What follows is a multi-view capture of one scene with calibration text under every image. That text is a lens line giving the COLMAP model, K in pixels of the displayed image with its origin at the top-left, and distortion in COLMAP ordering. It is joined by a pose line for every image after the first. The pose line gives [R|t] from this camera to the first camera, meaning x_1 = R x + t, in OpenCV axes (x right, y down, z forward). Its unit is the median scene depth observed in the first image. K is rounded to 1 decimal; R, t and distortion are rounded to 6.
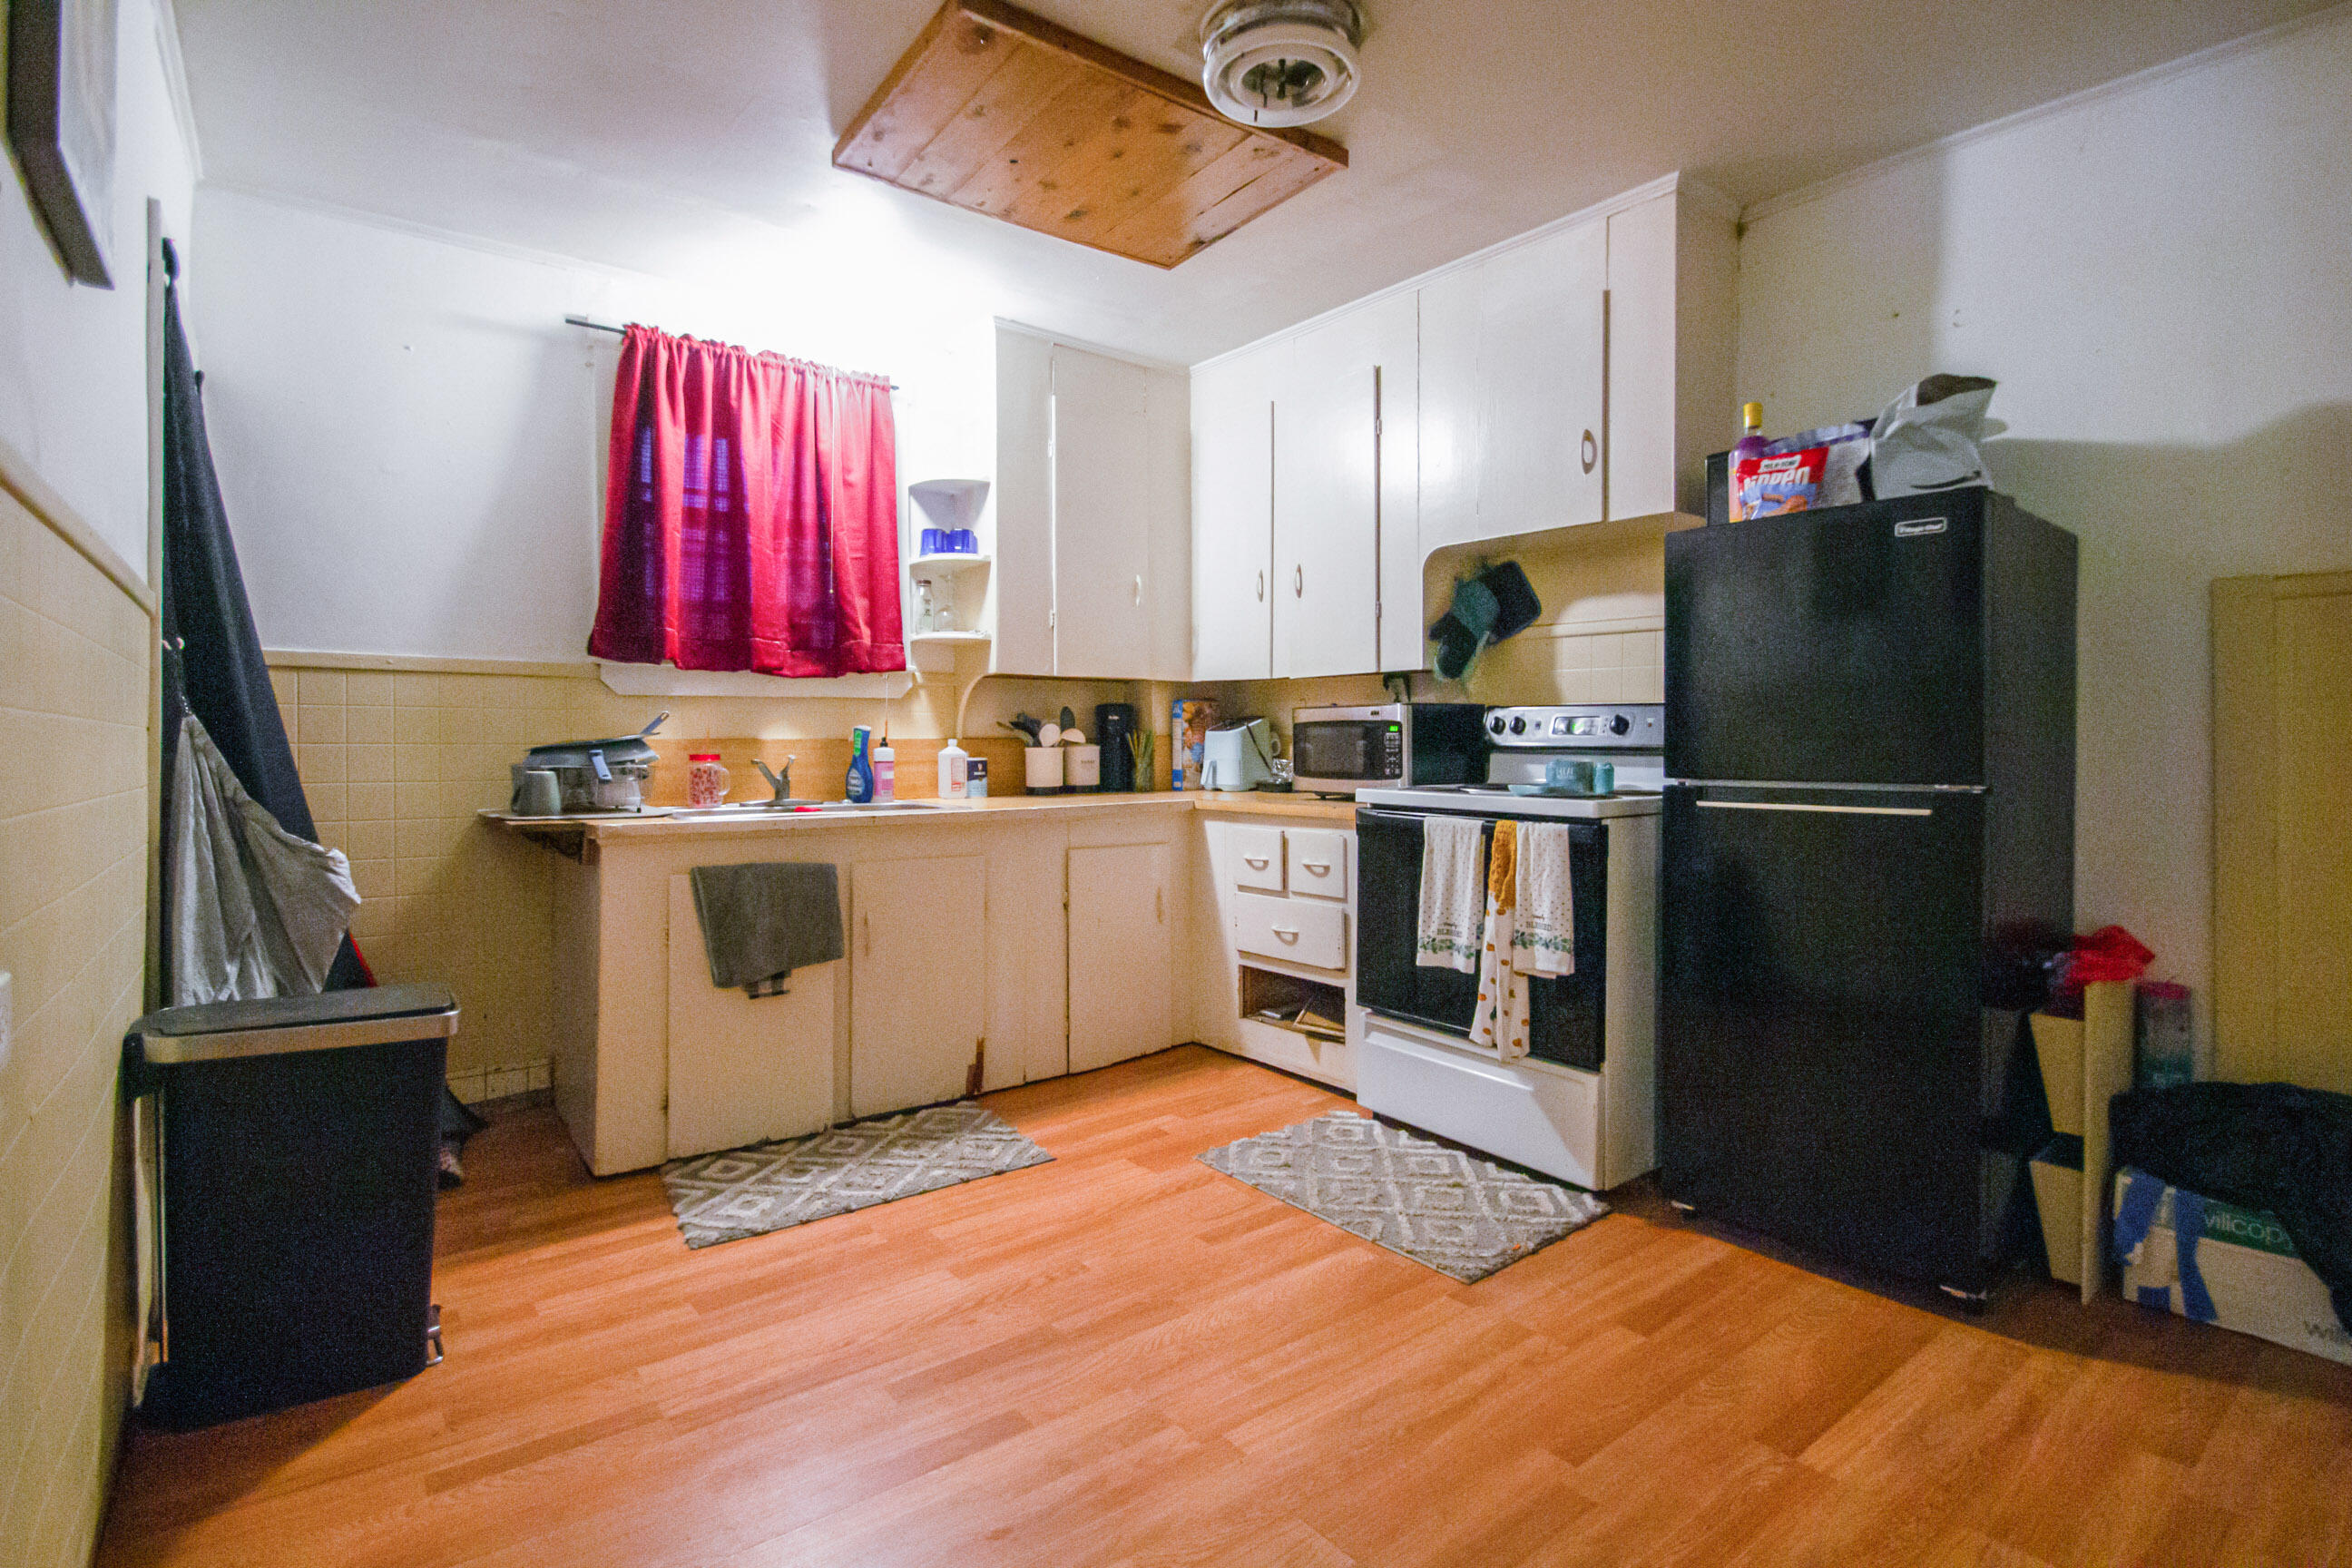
lens RADIAL K [[1109.9, 0, 1183.5], [0, 1109.9, 767.2], [0, 0, 1]] dist [-0.001186, -0.000027]
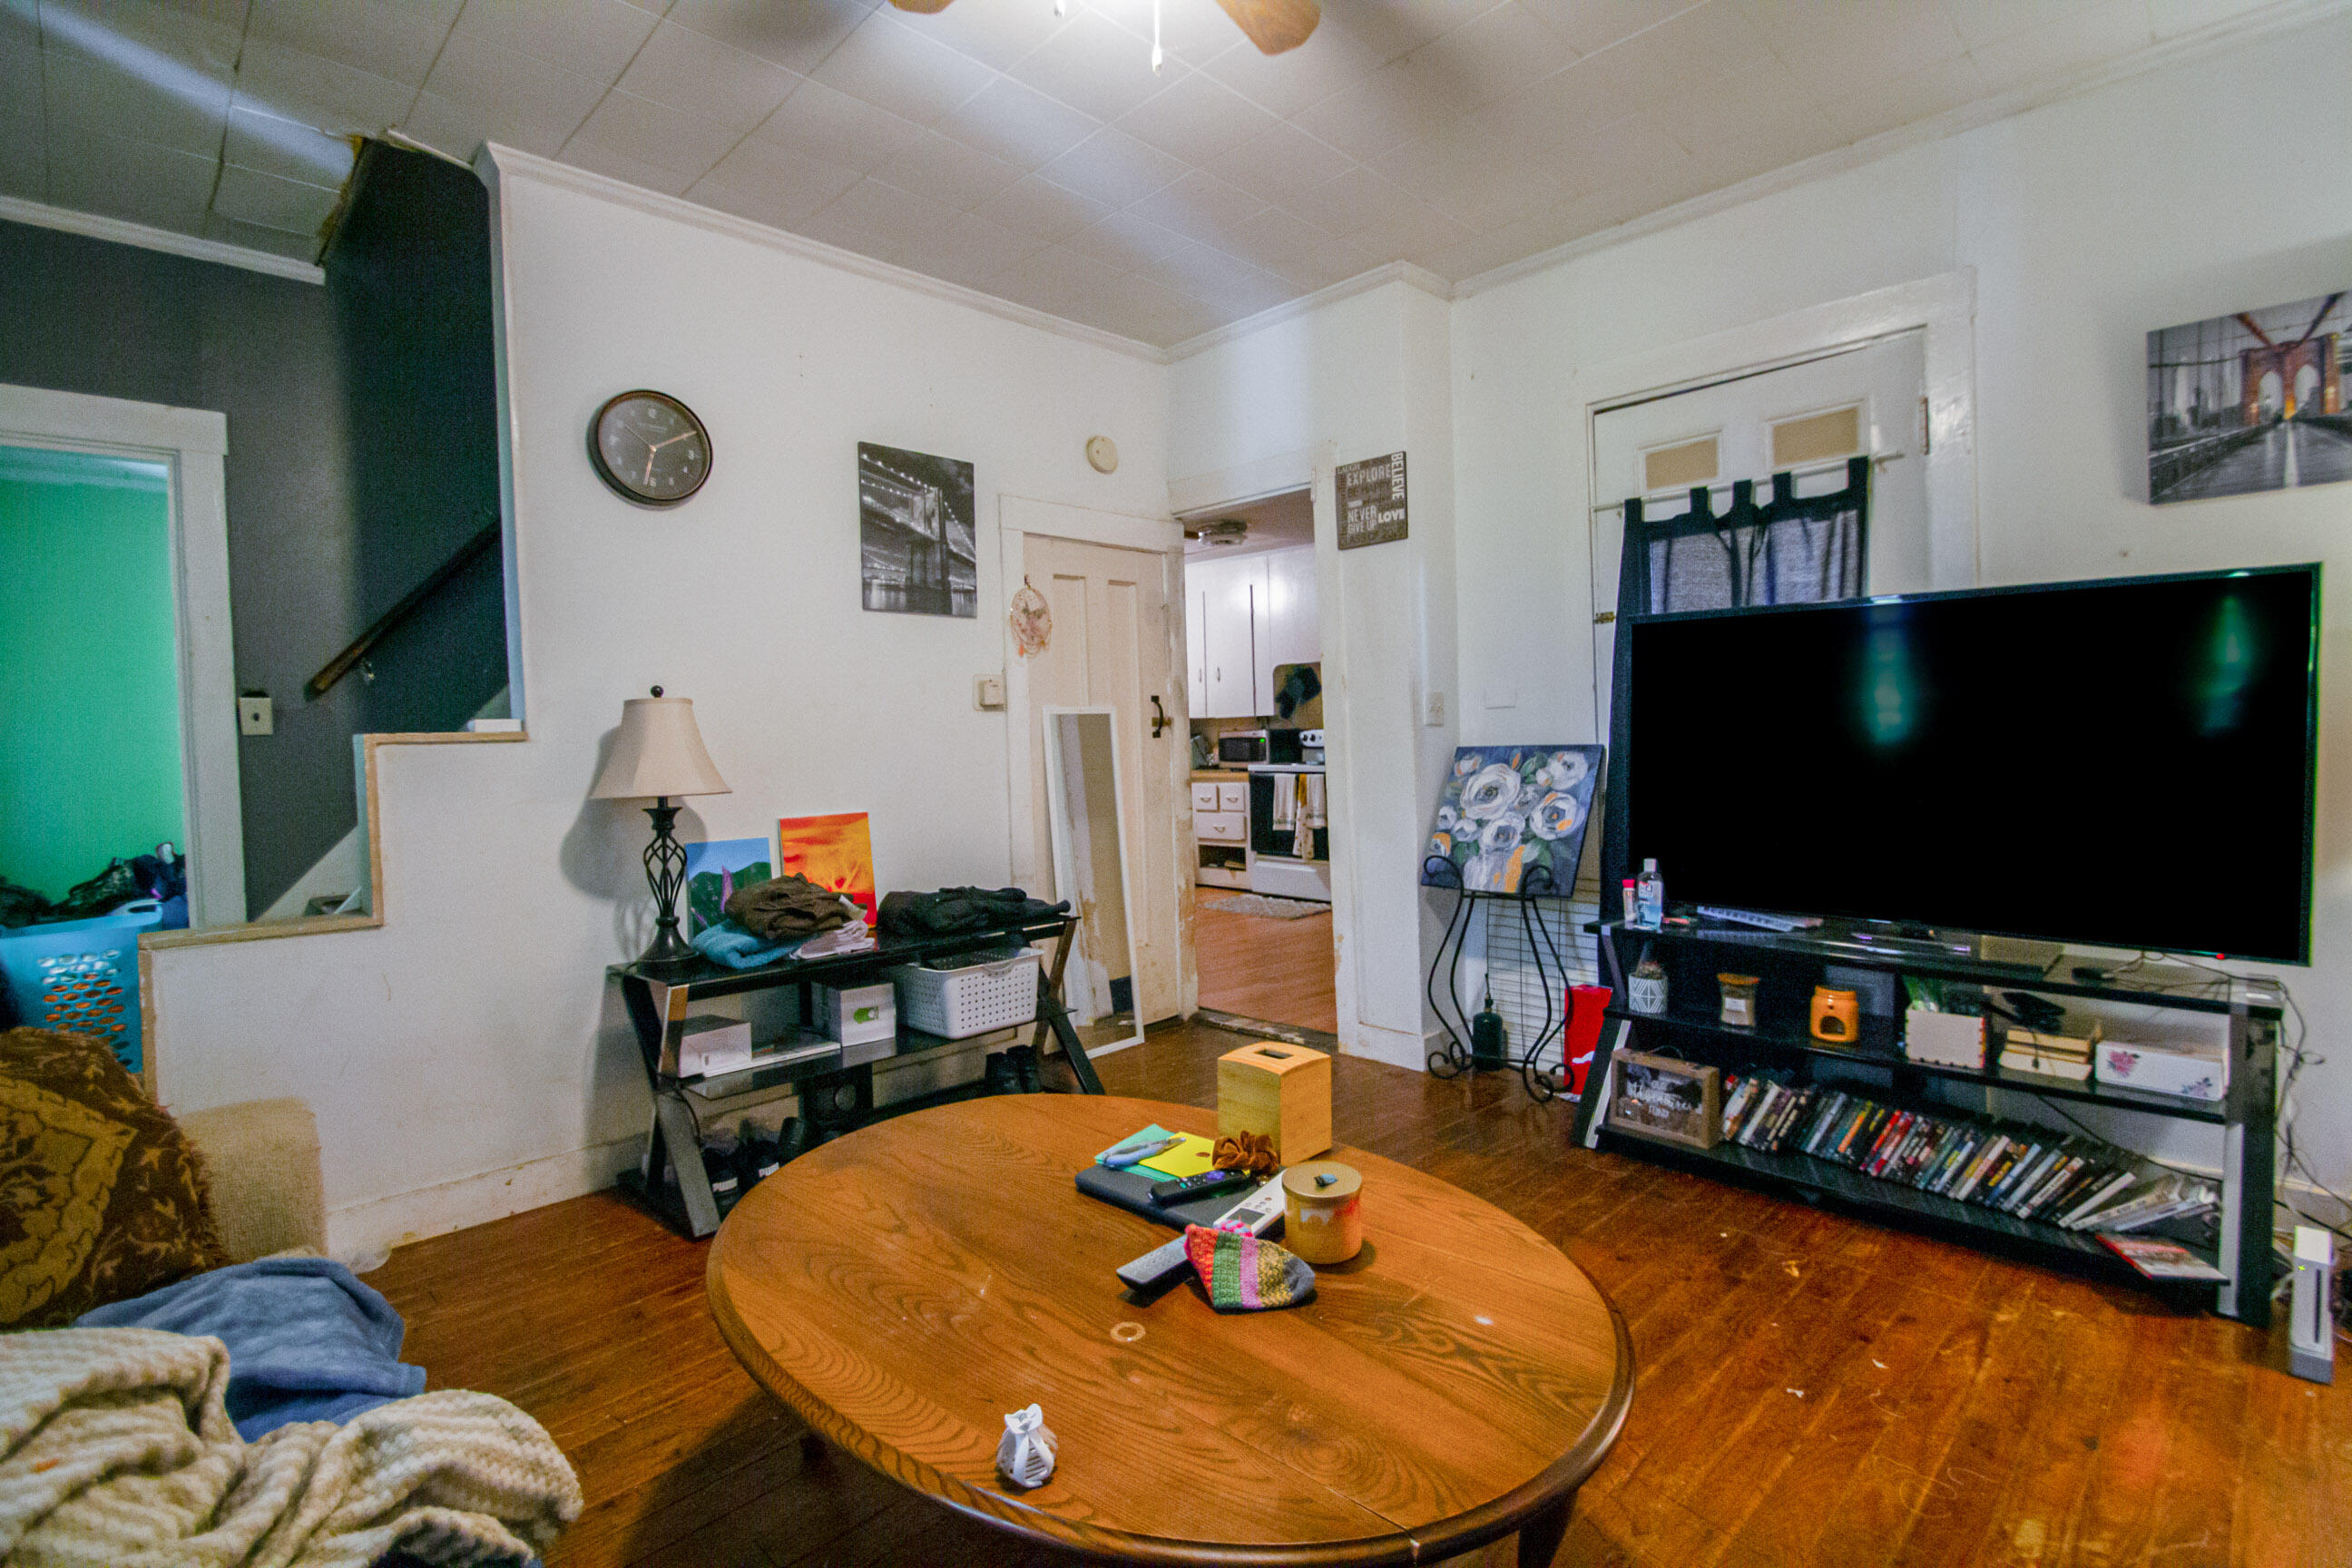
lens RADIAL K [[1109.9, 0, 1170.8], [0, 1109.9, 786.1], [0, 0, 1]] dist [-0.001186, -0.000027]
pose [[0.994120, -0.032451, 0.103311, -0.261092], [0.030332, 0.999297, 0.022018, 0.005947], [-0.103953, -0.018755, 0.994405, -1.383375]]
